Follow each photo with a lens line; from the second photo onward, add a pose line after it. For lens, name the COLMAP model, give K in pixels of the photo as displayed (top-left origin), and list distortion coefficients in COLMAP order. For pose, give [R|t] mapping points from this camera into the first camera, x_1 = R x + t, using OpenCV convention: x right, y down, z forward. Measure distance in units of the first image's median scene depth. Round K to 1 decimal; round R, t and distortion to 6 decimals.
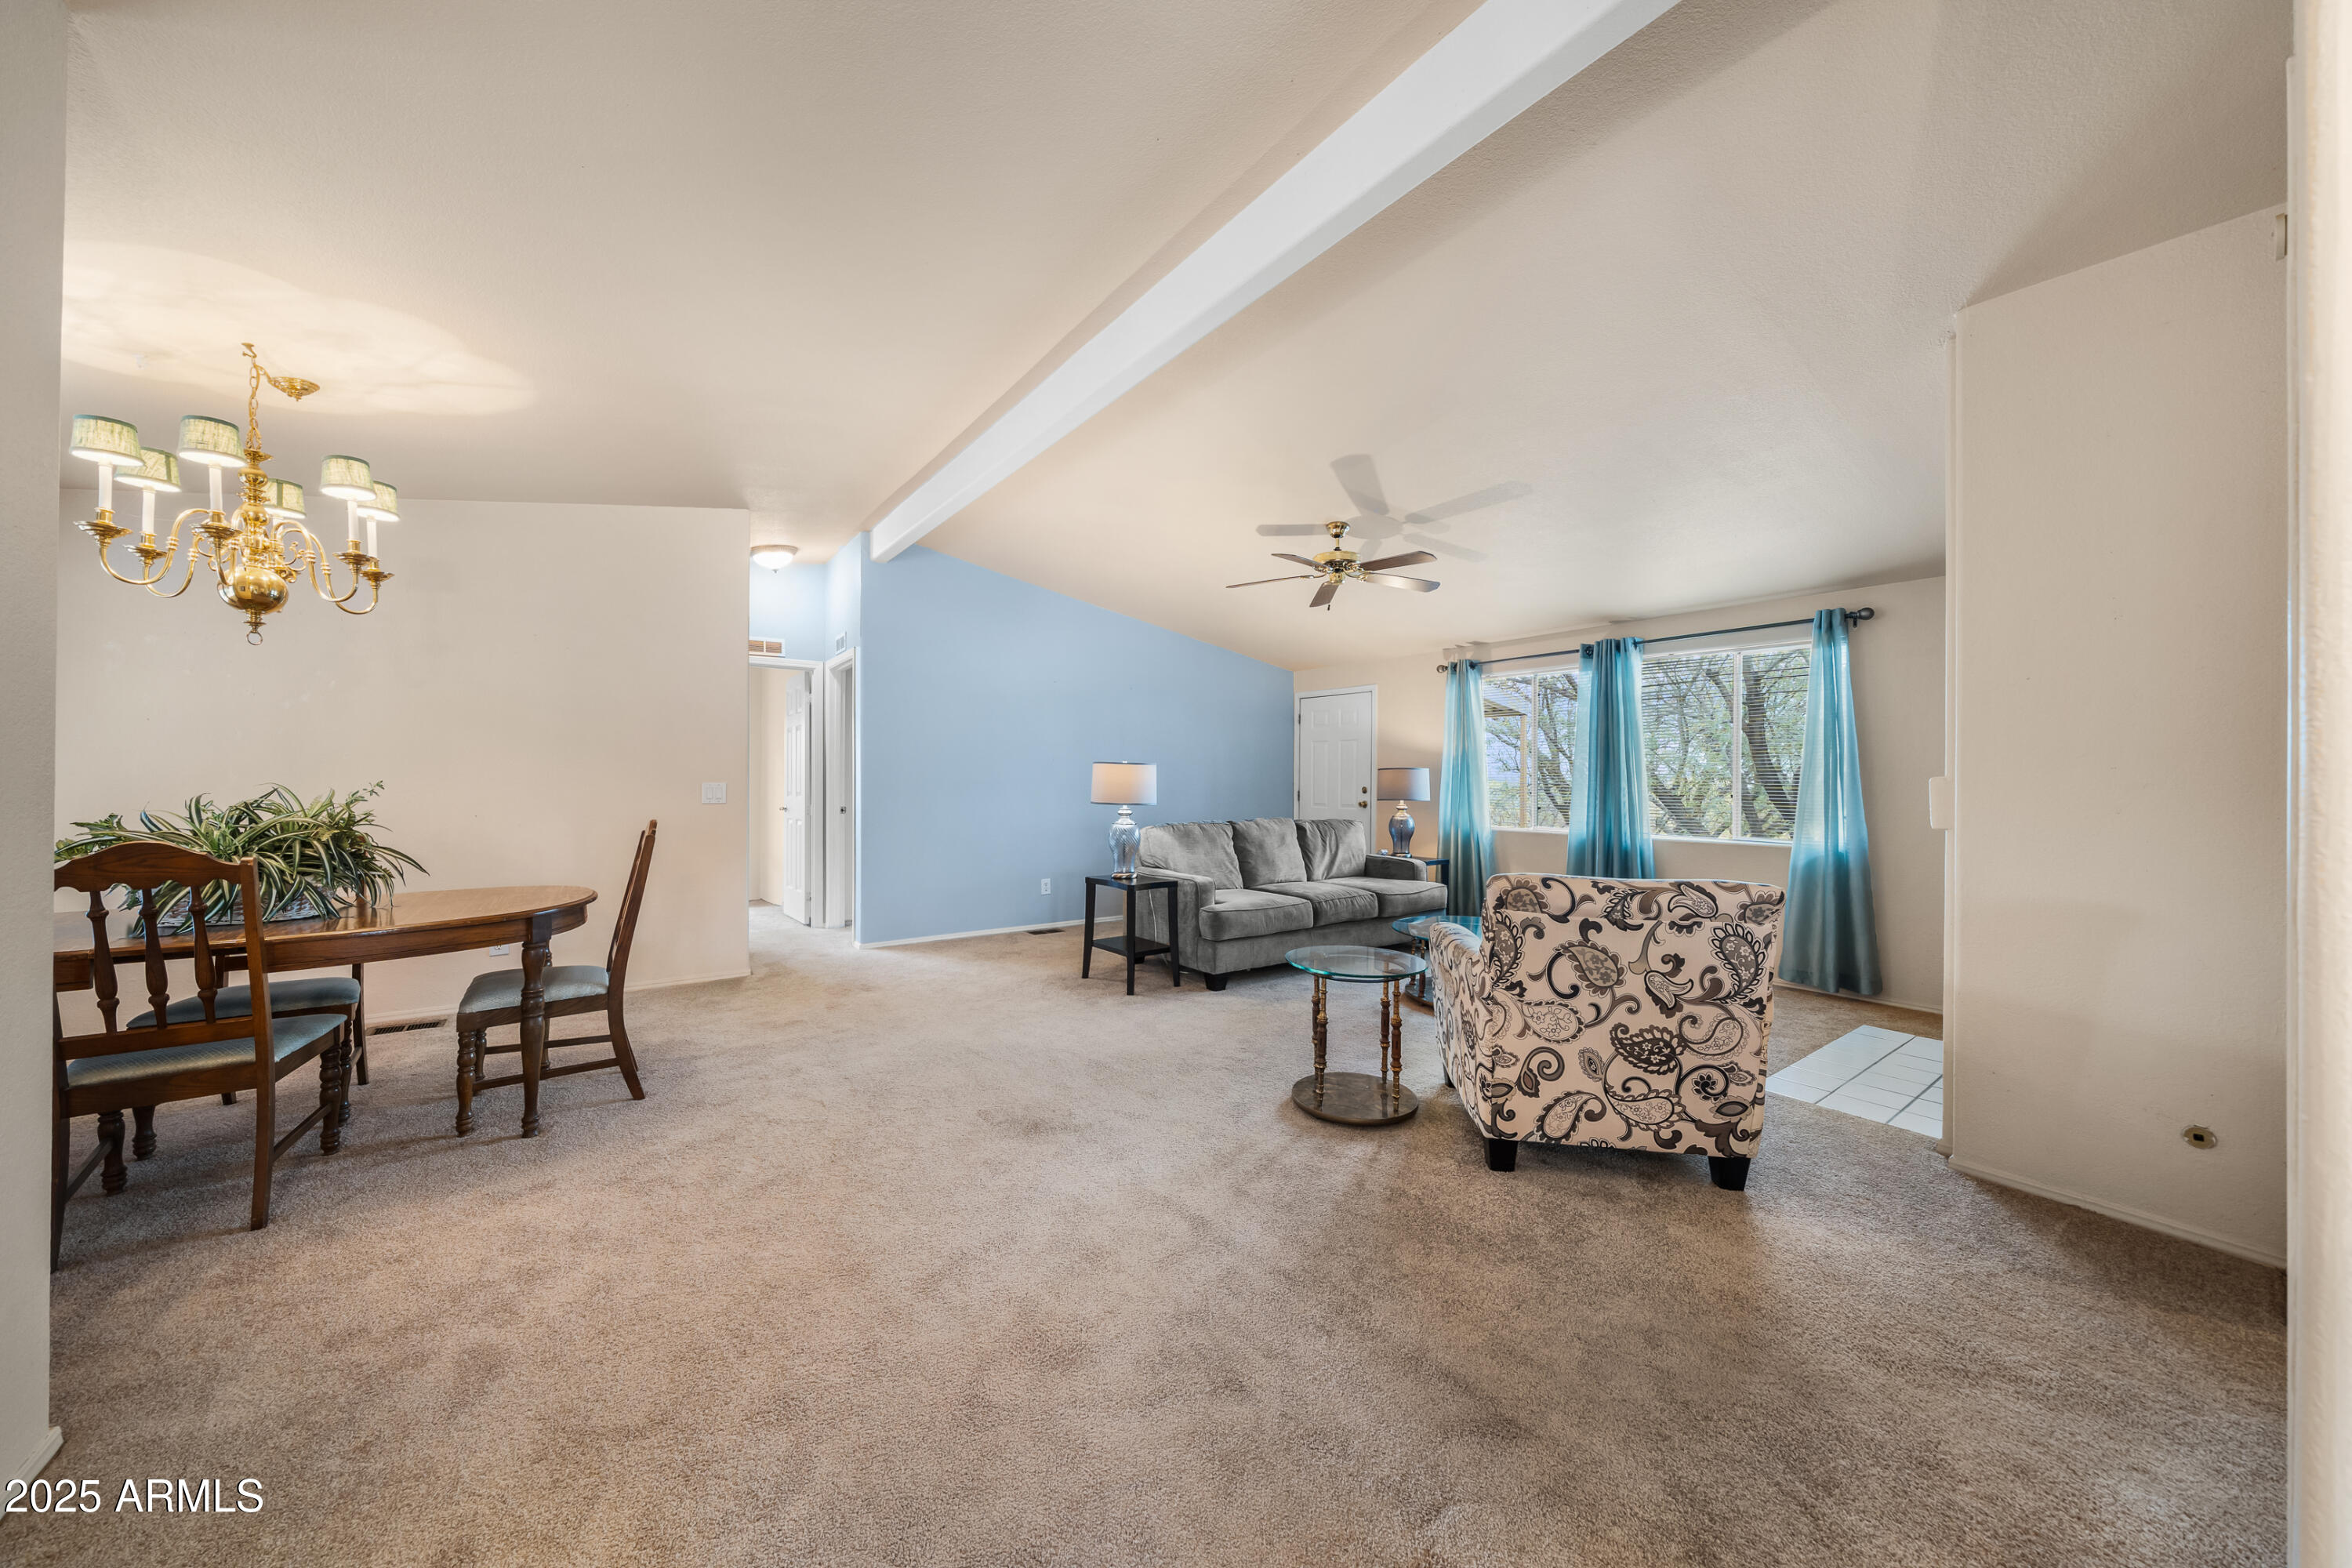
lens RADIAL K [[820.9, 0, 1176.0], [0, 820.9, 784.0], [0, 0, 1]] dist [-0.000458, -0.000008]
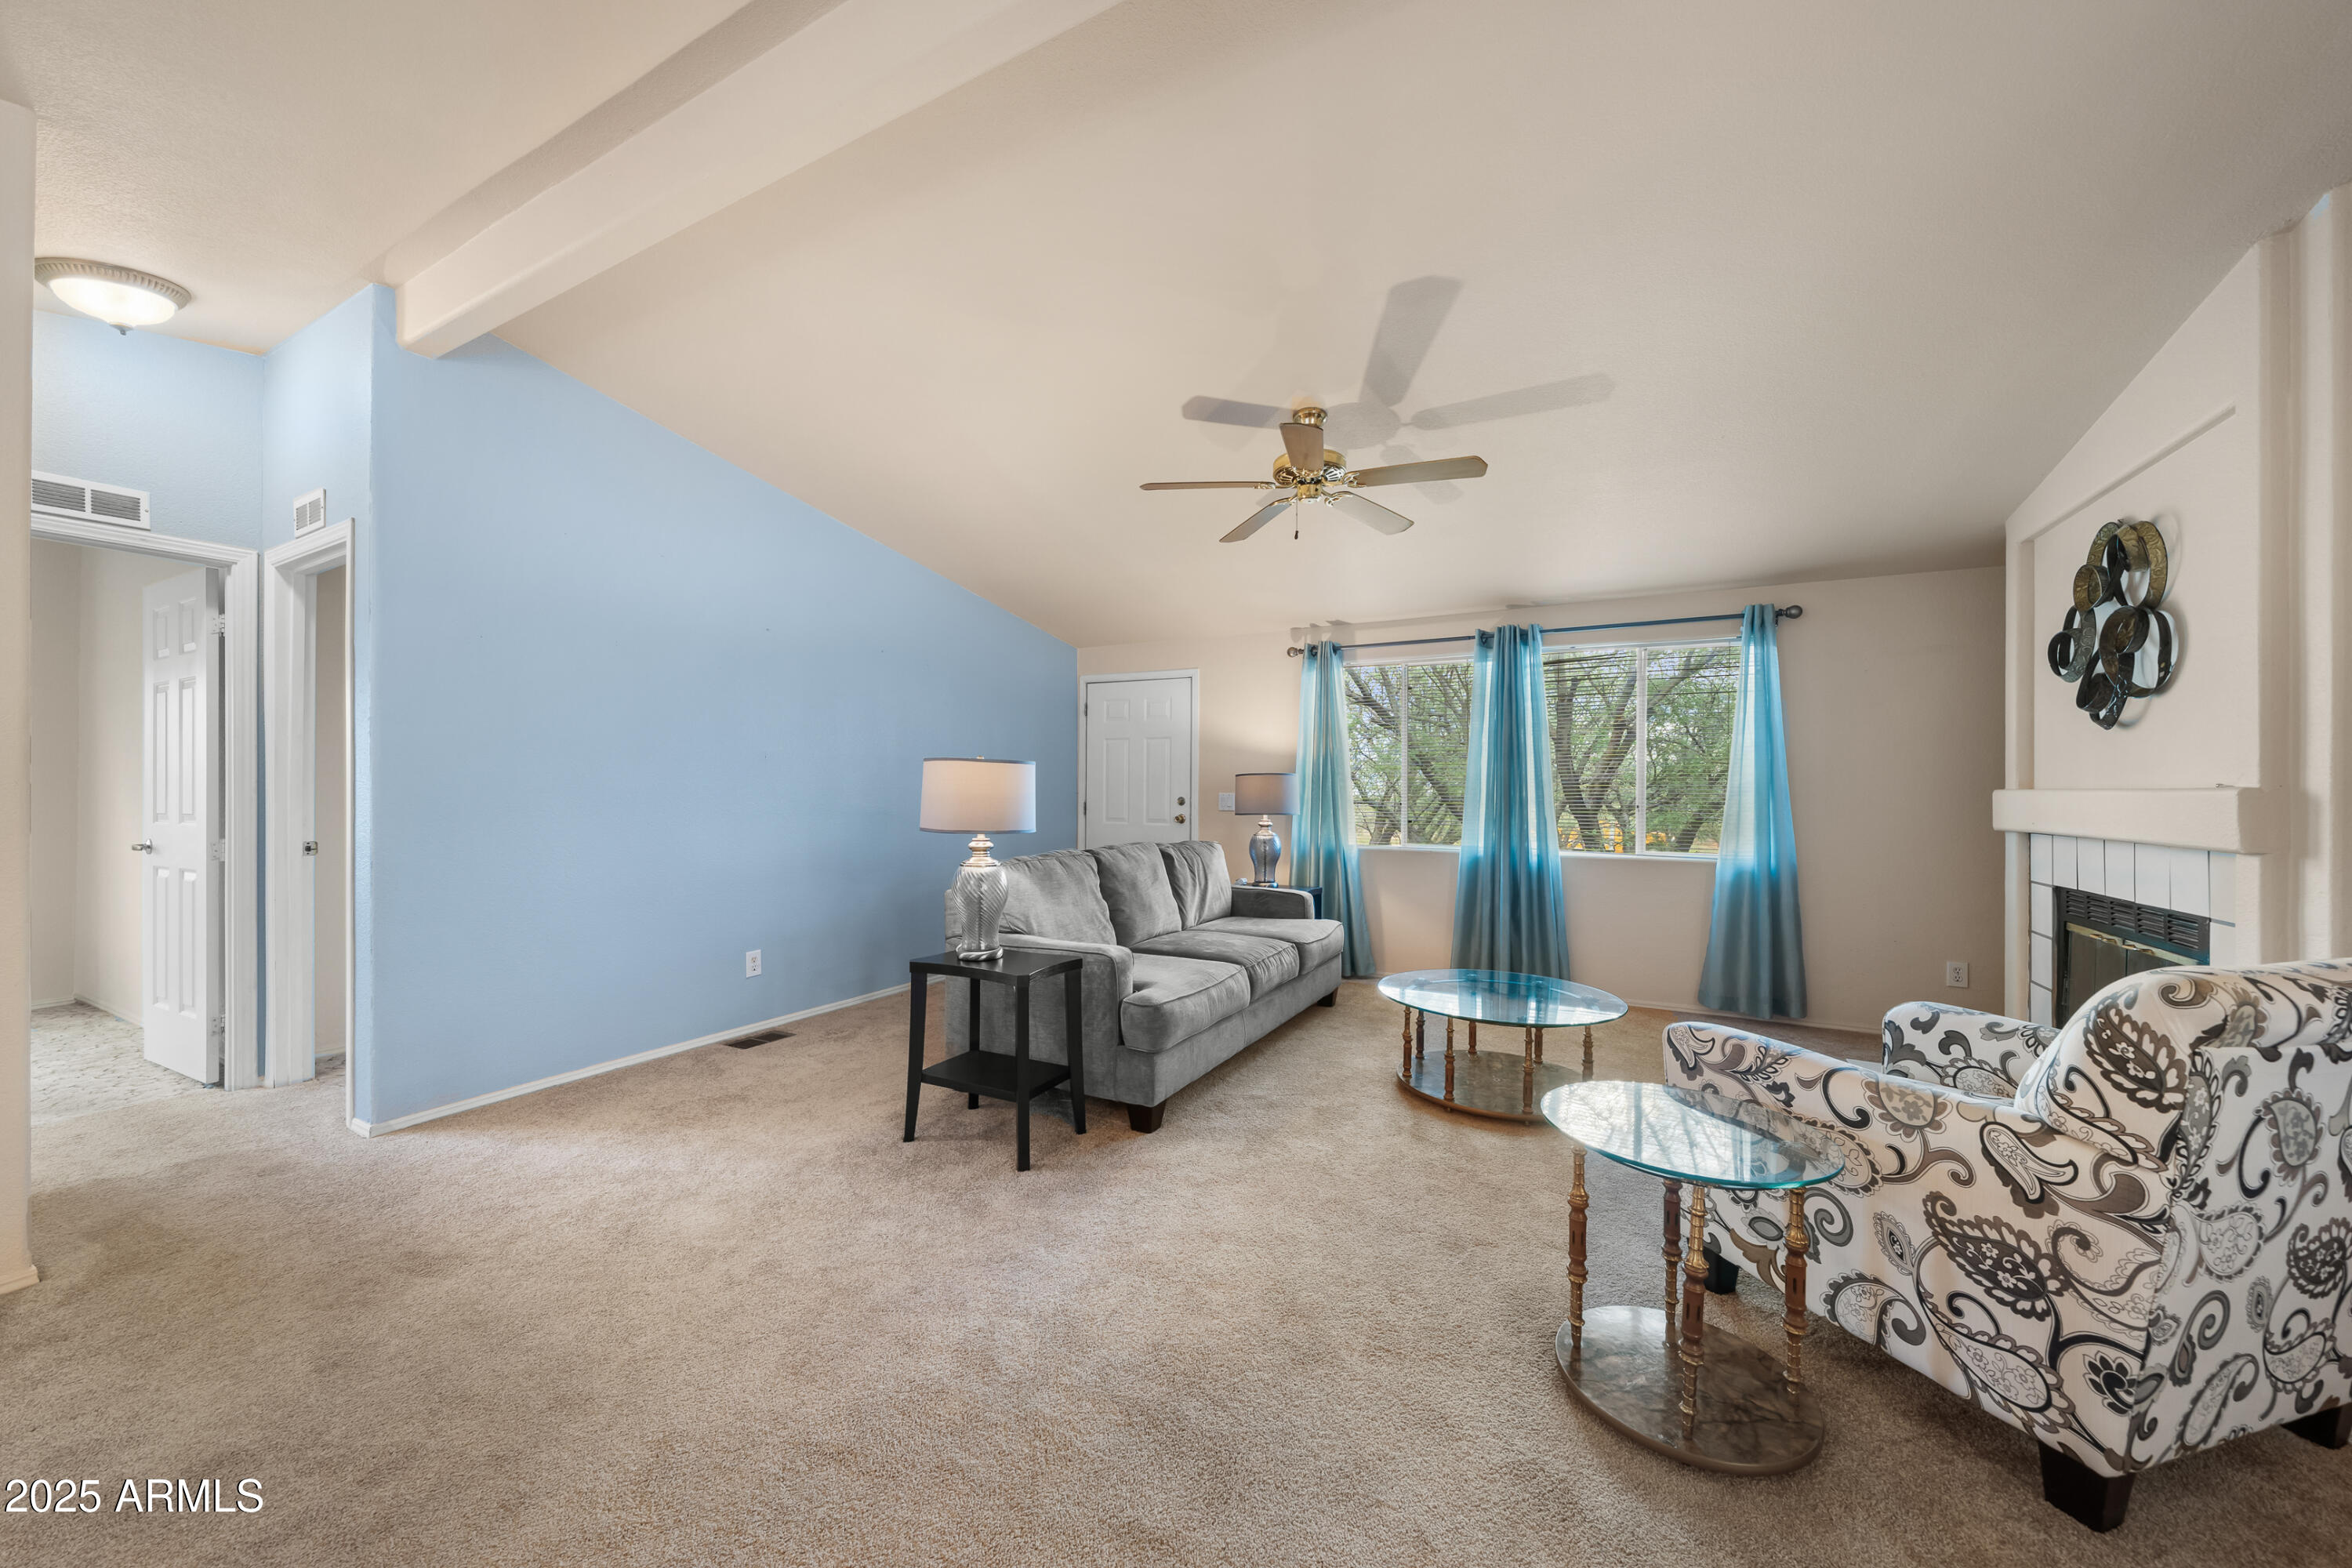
lens RADIAL K [[848.5, 0, 1176.3], [0, 848.5, 791.8], [0, 0, 1]] dist [-0.003837, -0.000032]
pose [[0.901879, -0.002114, 0.431984, -0.198452], [0.001978, 0.999998, 0.000763, -0.003641], [-0.431985, 0.000167, 0.901881, 0.397322]]
